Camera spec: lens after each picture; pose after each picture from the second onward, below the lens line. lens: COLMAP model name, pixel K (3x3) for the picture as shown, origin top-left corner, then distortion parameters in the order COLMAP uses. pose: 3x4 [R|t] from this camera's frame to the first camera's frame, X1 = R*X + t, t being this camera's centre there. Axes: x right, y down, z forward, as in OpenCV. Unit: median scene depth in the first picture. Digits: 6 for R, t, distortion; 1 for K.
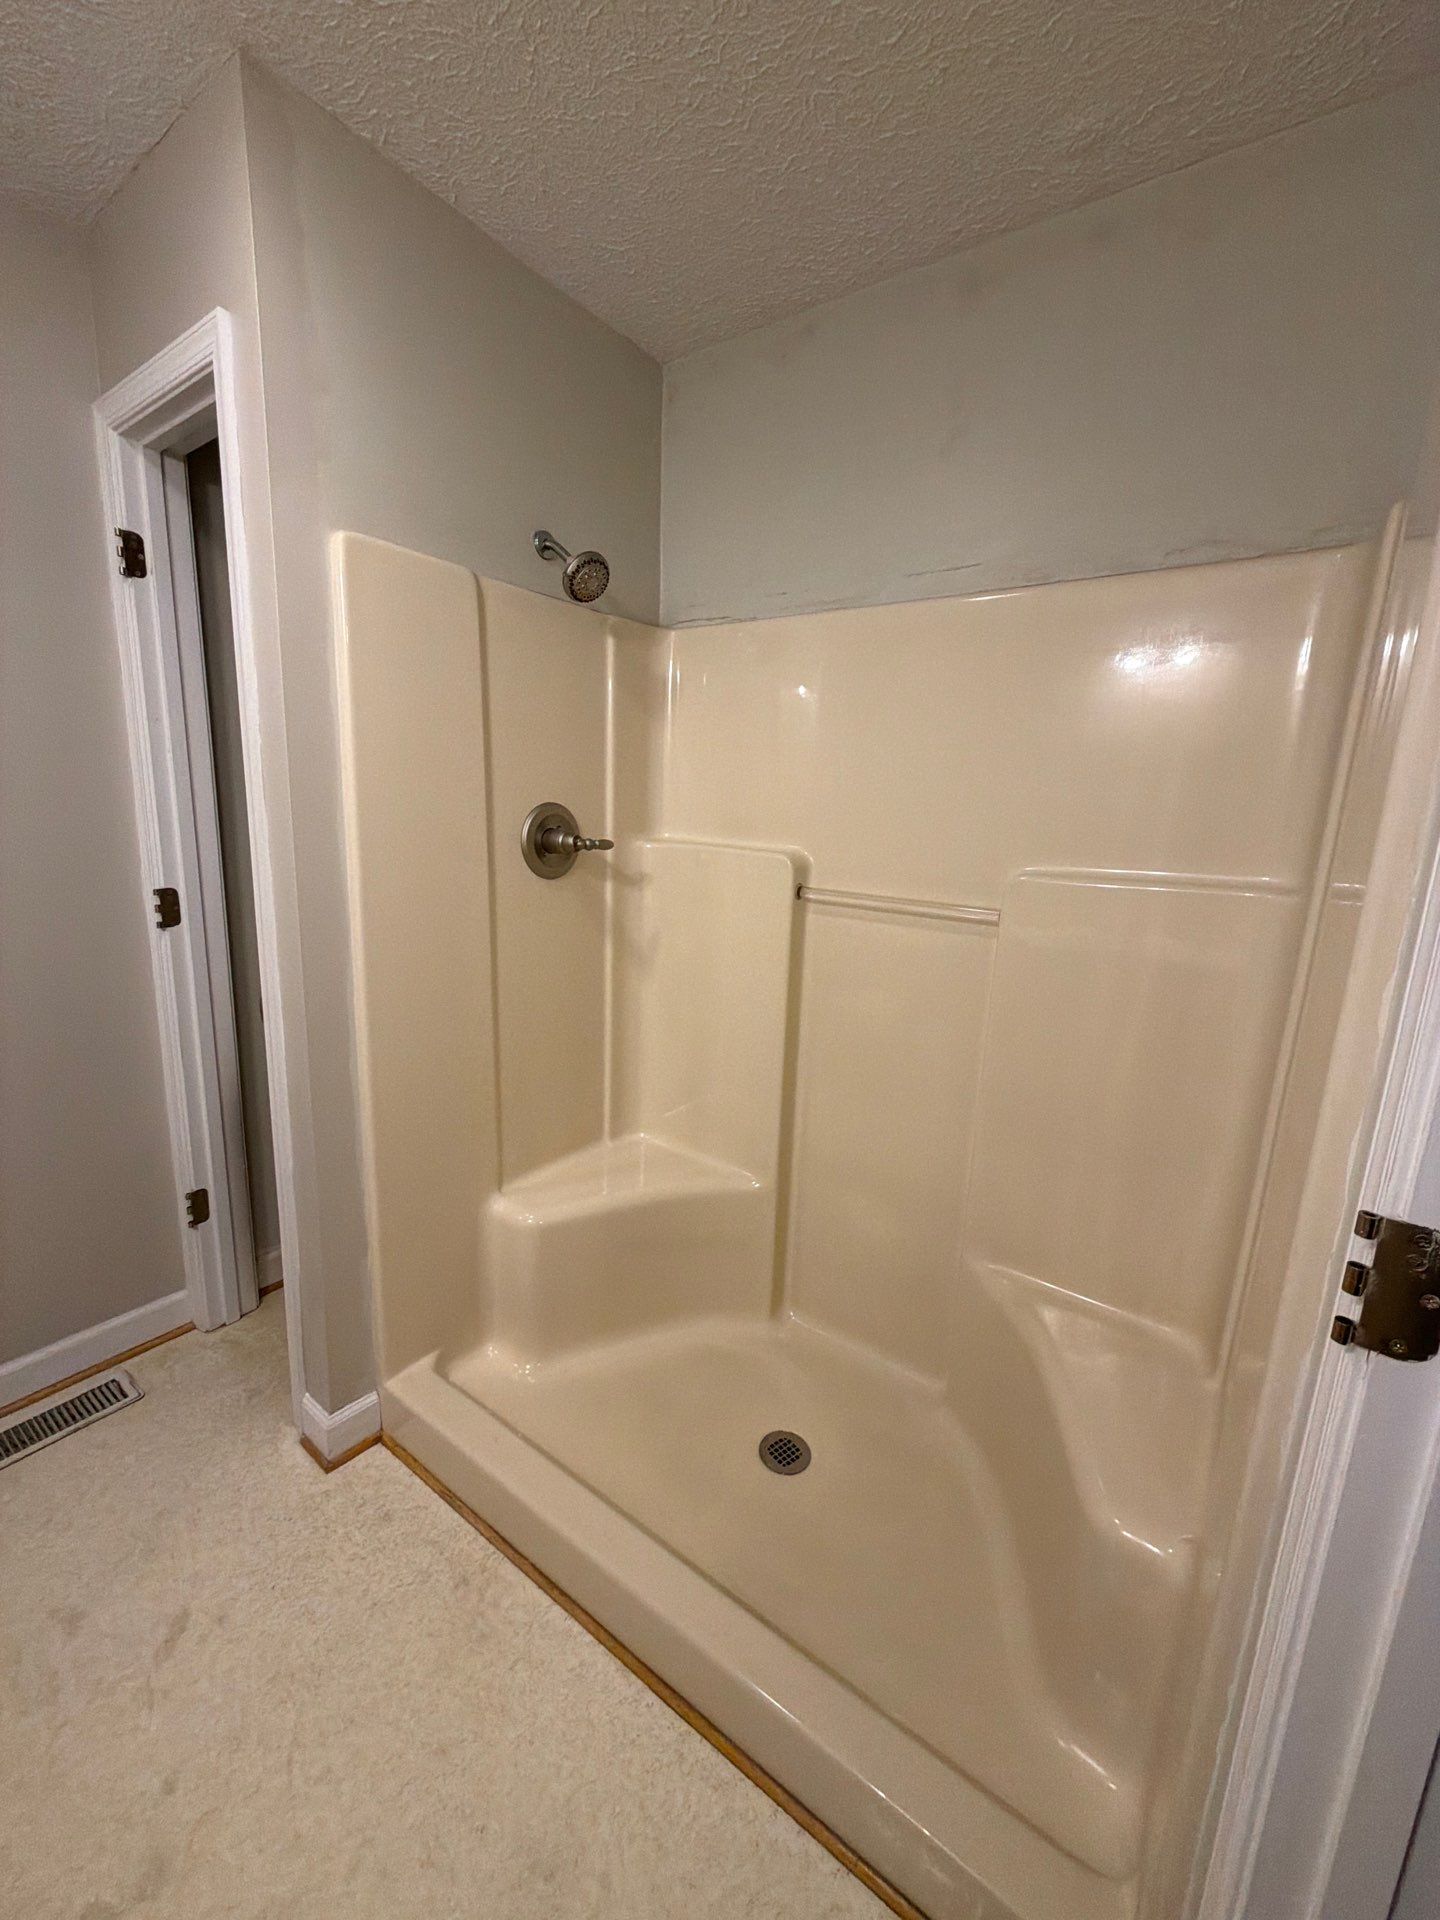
lens RADIAL K [[764.7, 0, 721.0], [0, 764.7, 956.8], [0, 0, 1]] dist [-0.000339, -0.000044]
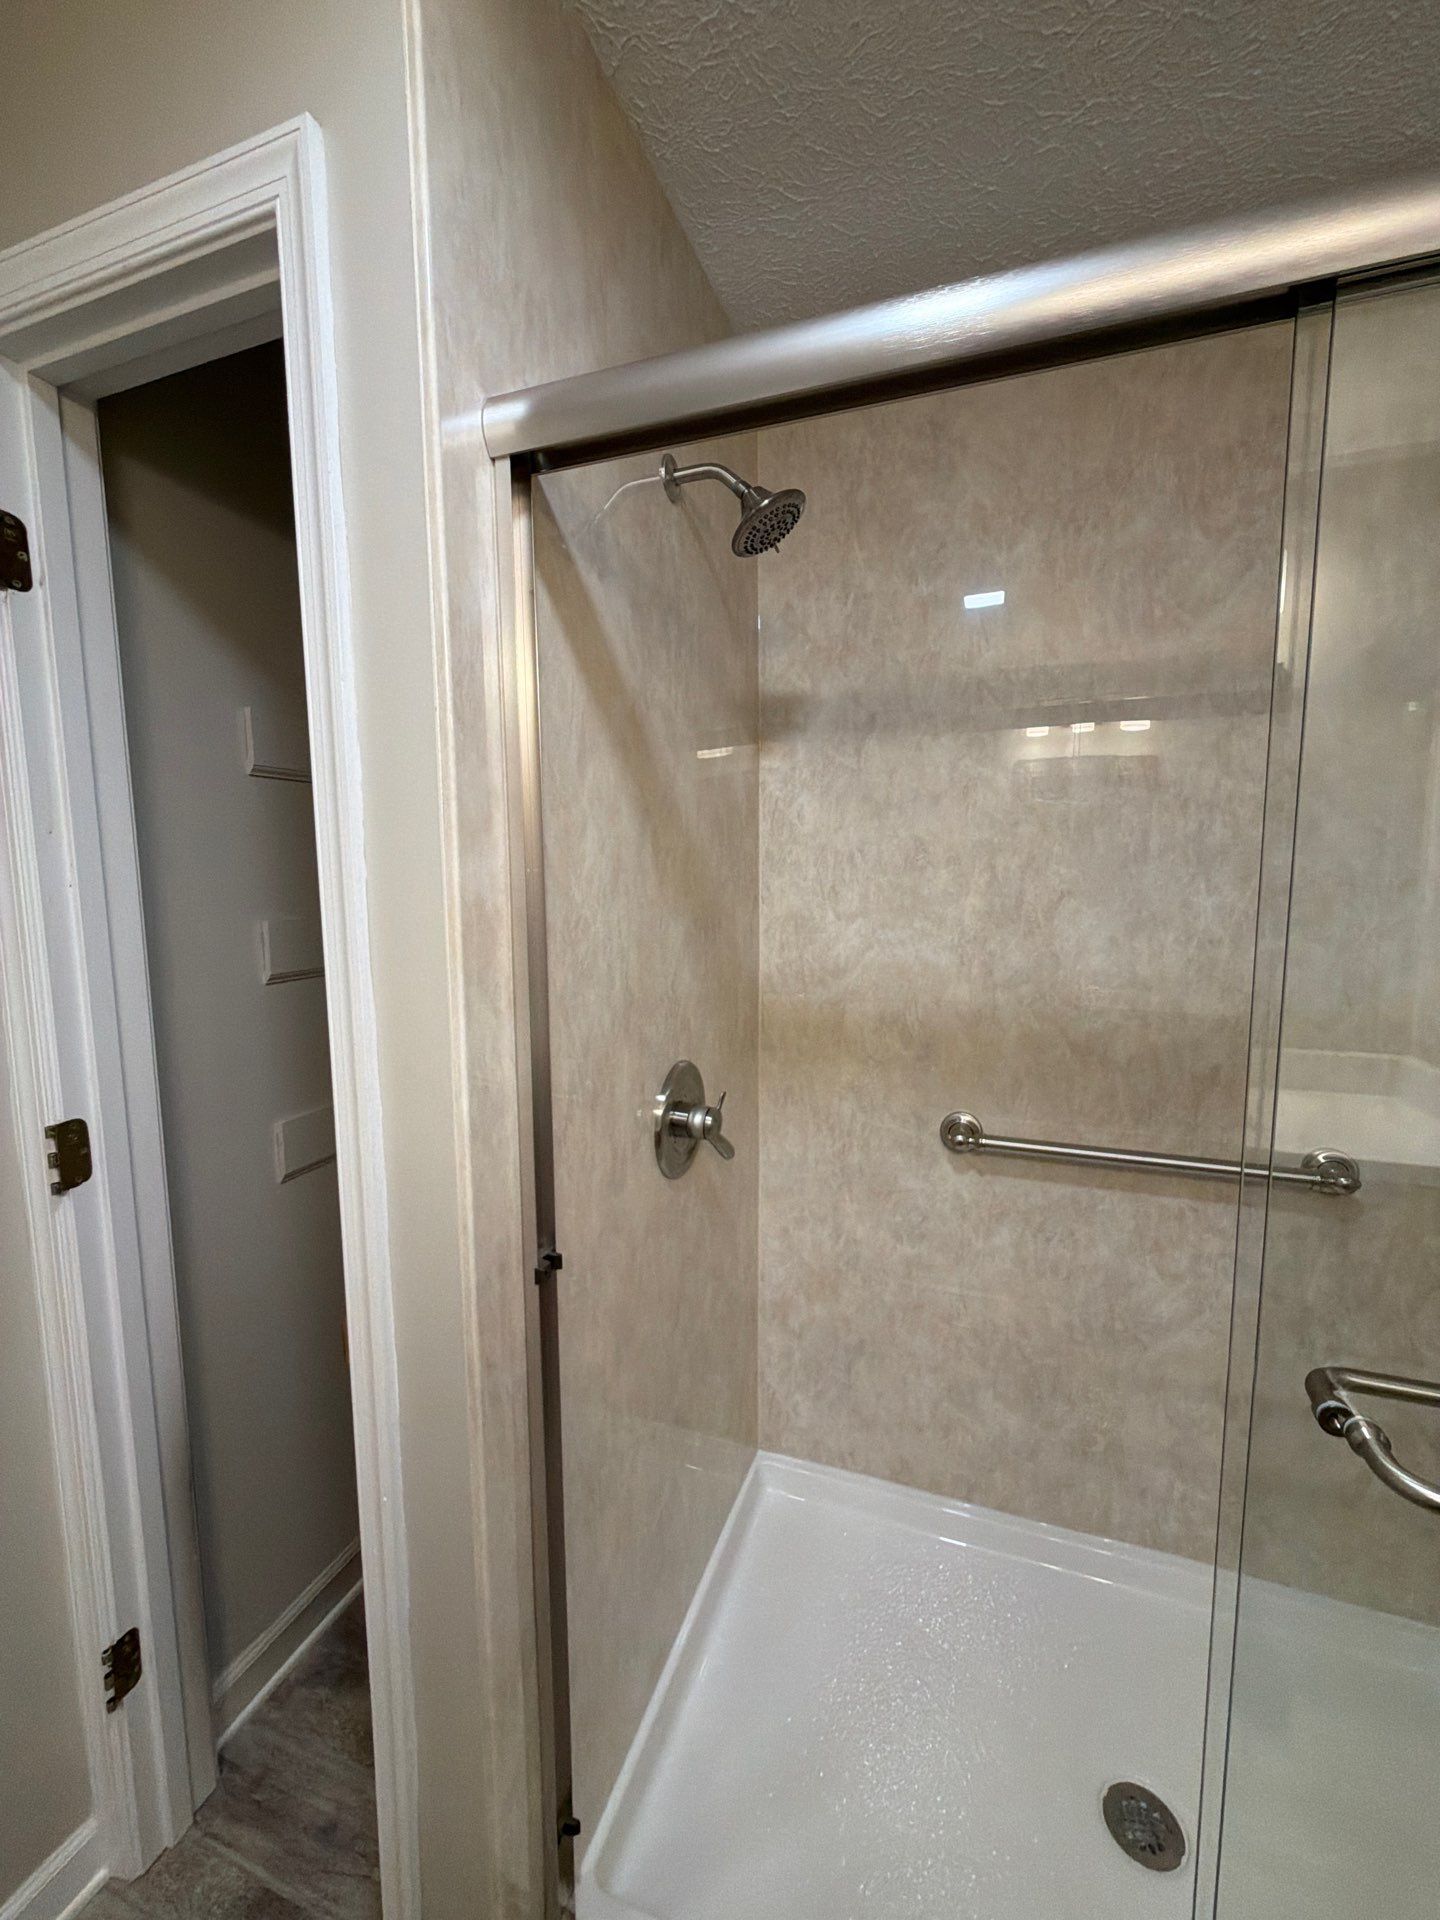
lens RADIAL K [[764.7, 0, 723.5], [0, 764.7, 955.7], [0, 0, 1]] dist [-0.000339, -0.000044]
pose [[0.960158, -0.077033, 0.268631, -0.417457], [0.098663, 0.992798, -0.067952, -0.130537], [-0.261462, 0.091748, 0.960843, 0.328717]]
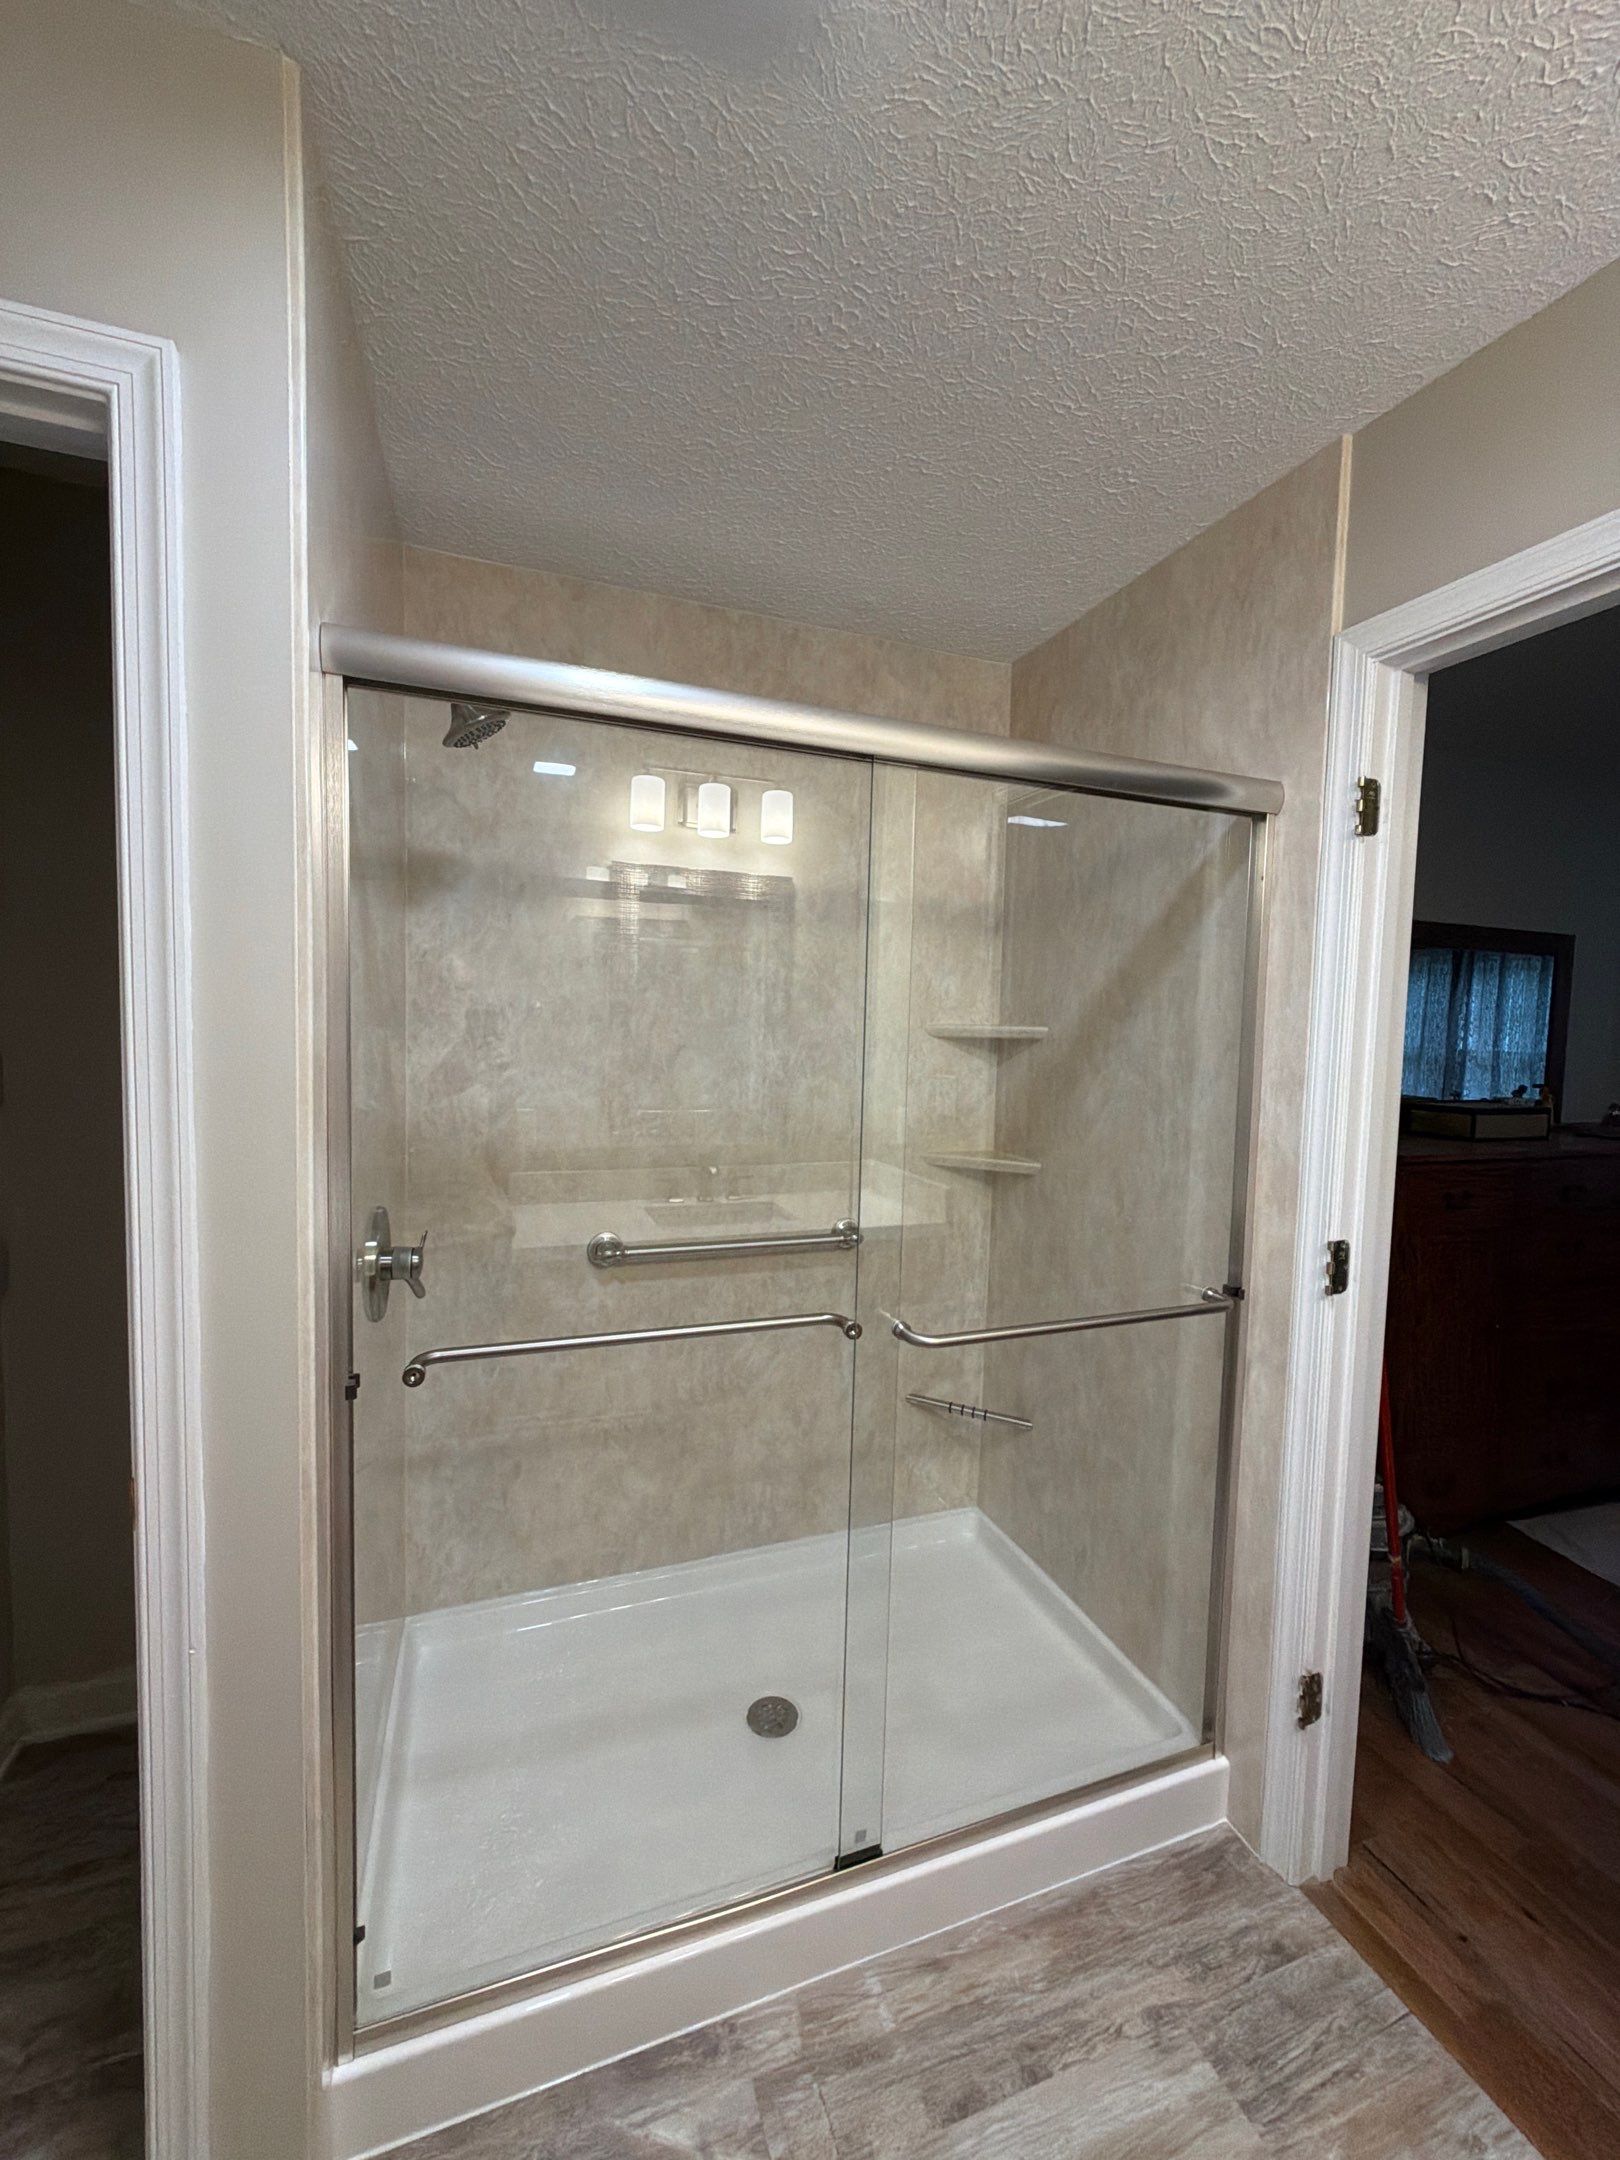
lens RADIAL K [[860.3, 0, 813.9], [0, 860.3, 1076.7], [0, 0, 1]] dist [-0.000339, -0.000044]
pose [[0.559480, -0.078967, 0.825074, -0.729128], [0.156831, 0.987555, -0.011829, -0.133475], [-0.813871, 0.136016, 0.564901, 0.201700]]
